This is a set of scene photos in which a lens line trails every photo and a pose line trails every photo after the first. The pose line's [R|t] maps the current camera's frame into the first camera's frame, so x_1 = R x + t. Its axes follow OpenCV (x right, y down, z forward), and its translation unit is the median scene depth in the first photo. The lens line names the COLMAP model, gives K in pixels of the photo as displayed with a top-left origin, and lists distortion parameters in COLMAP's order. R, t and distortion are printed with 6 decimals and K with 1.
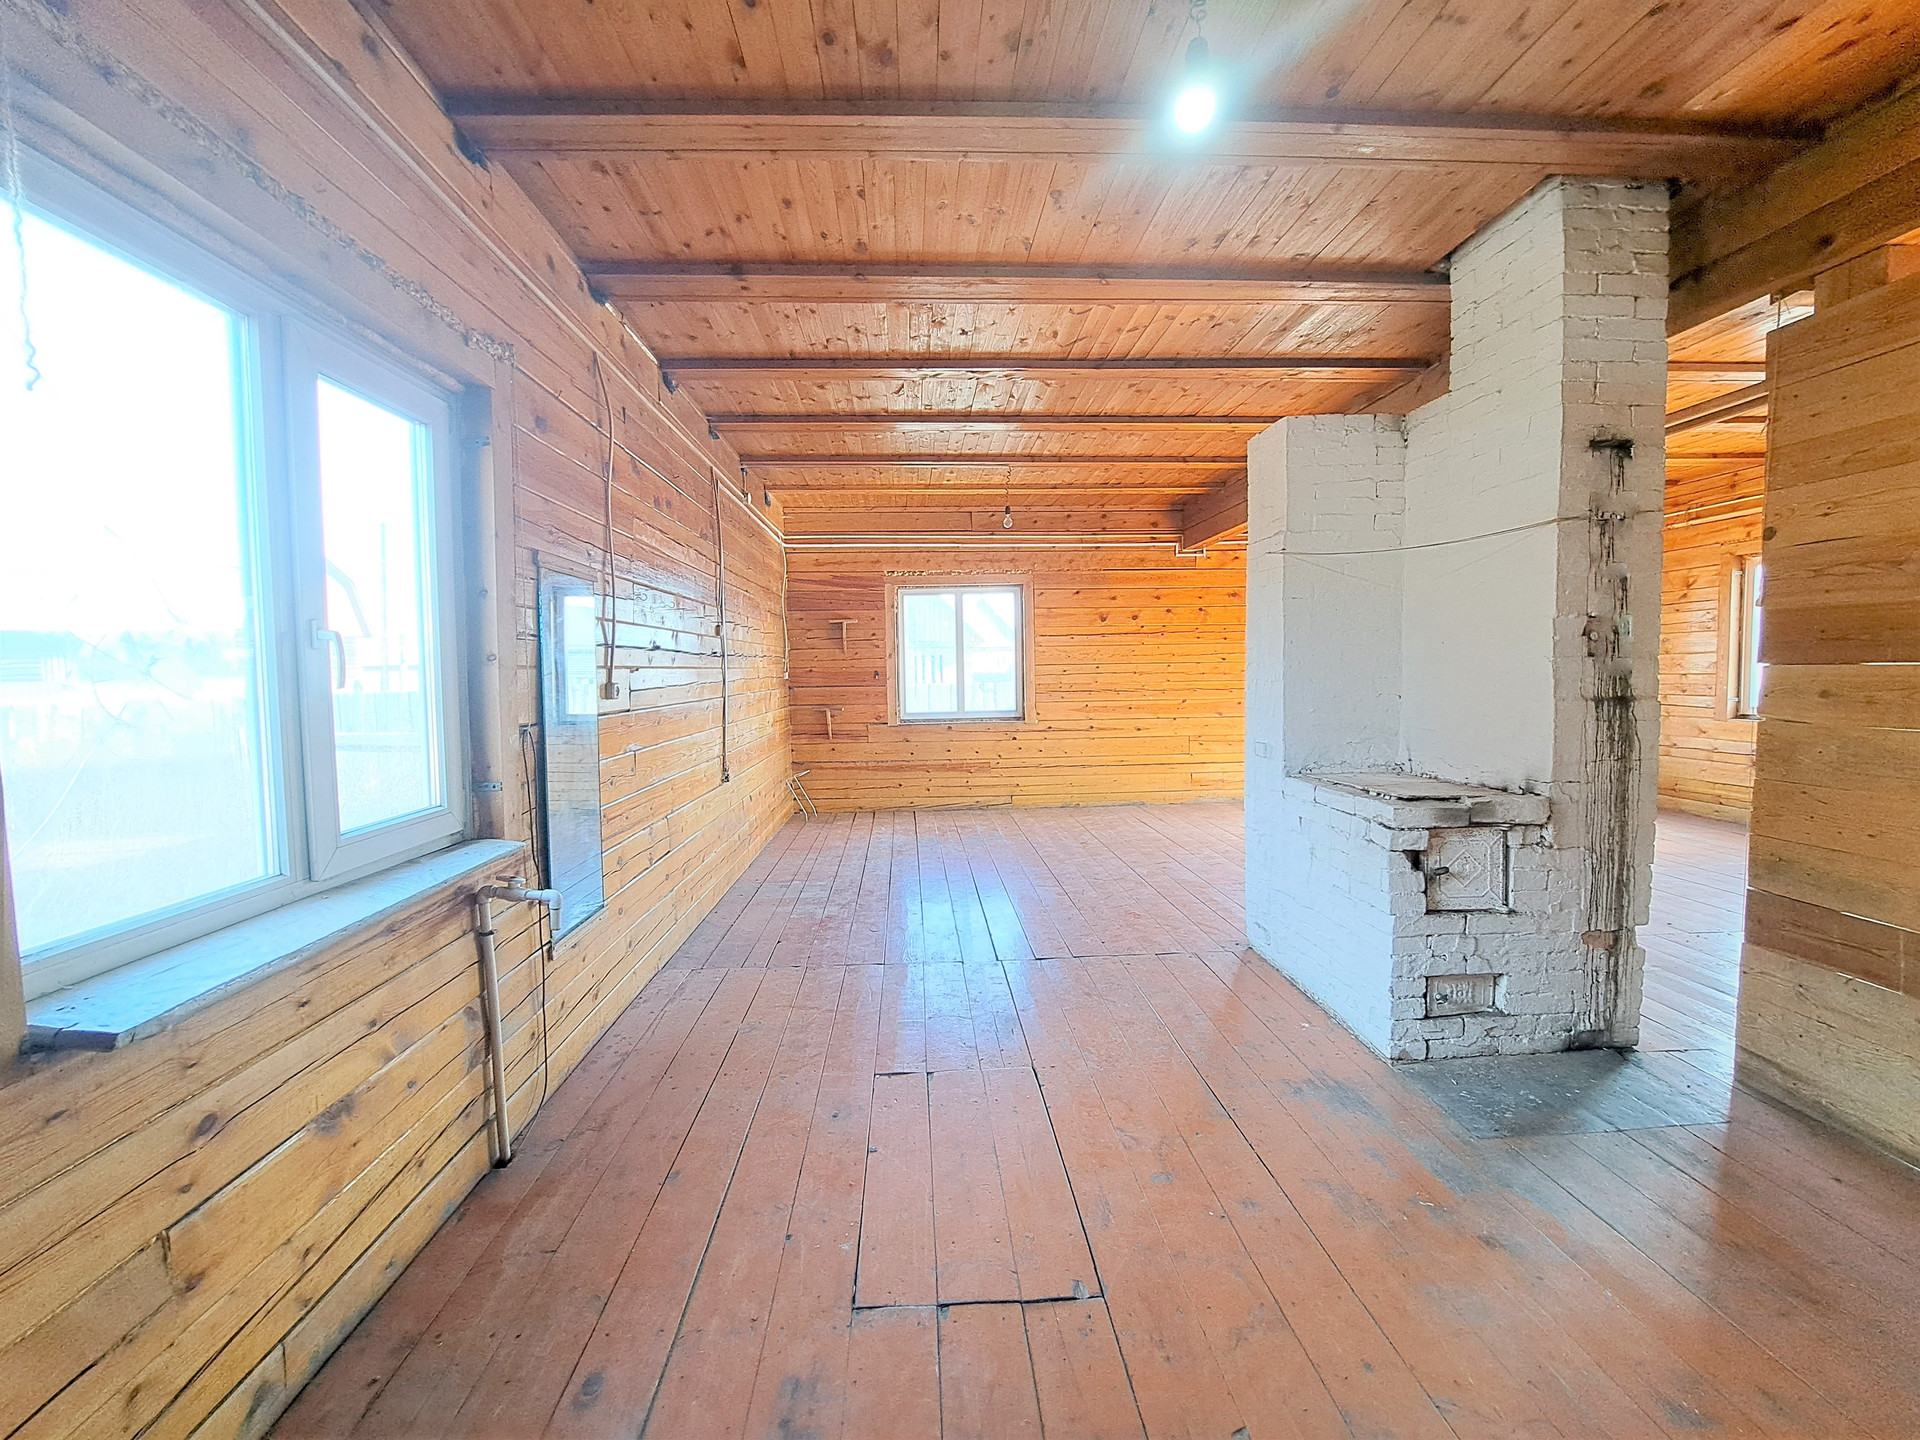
lens RADIAL K [[764.5, 0, 948.3], [0, 764.5, 716.8], [0, 0, 1]] dist [-0.015062, -0.000097]
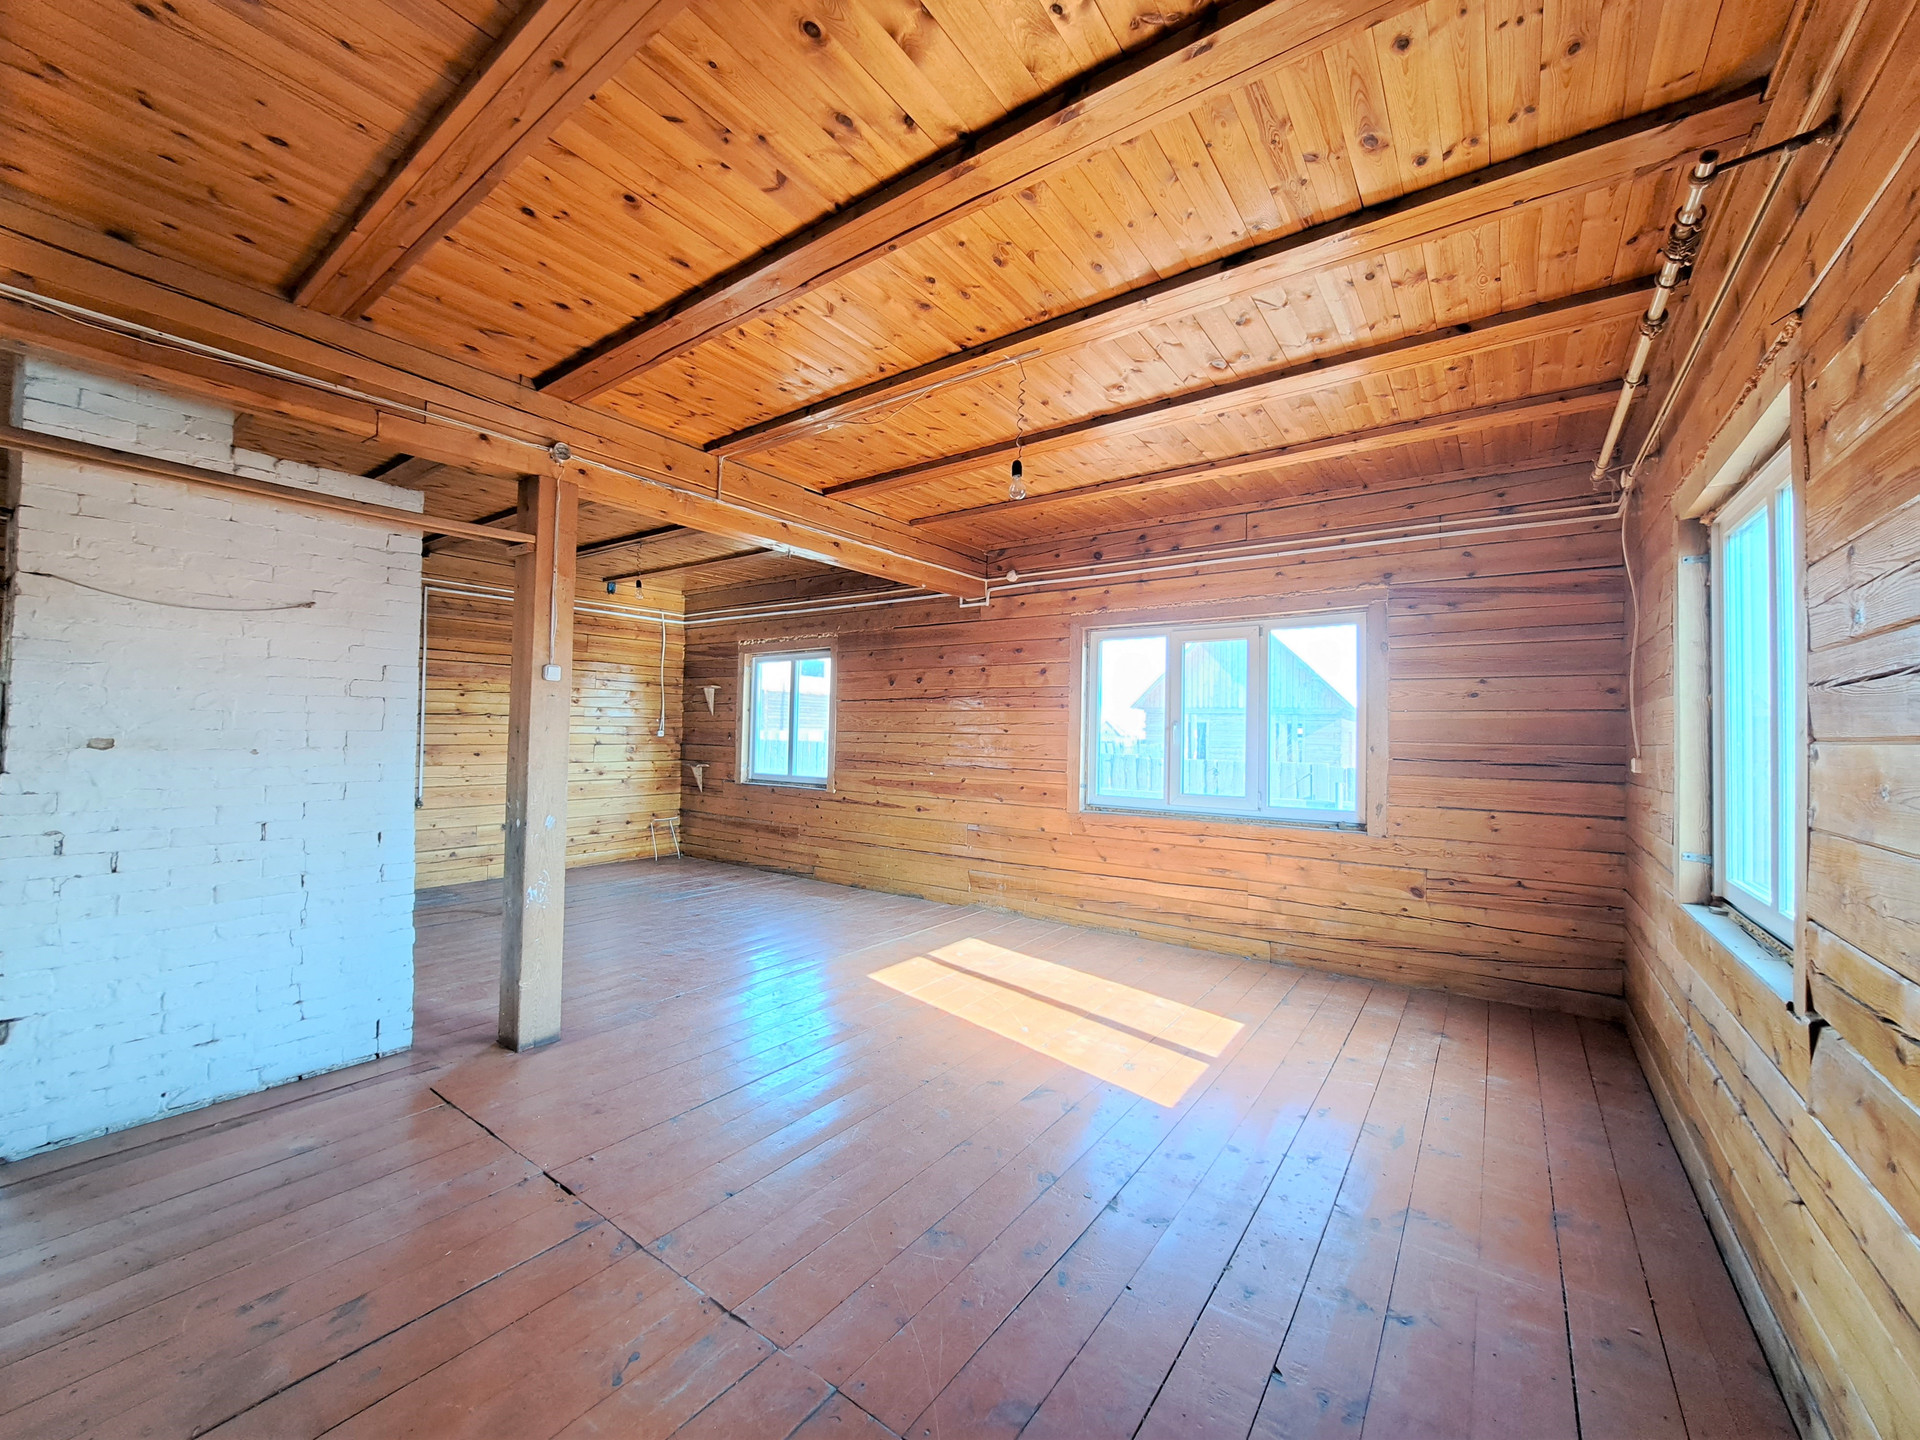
lens RADIAL K [[764.5, 0, 942.5], [0, 764.5, 715.3], [0, 0, 1]] dist [-0.015062, -0.000097]
pose [[0.780530, 0.015715, -0.624921, 0.810511], [-0.056889, 0.997321, -0.045975, -0.051470], [0.622525, 0.071436, 0.779333, 0.338701]]
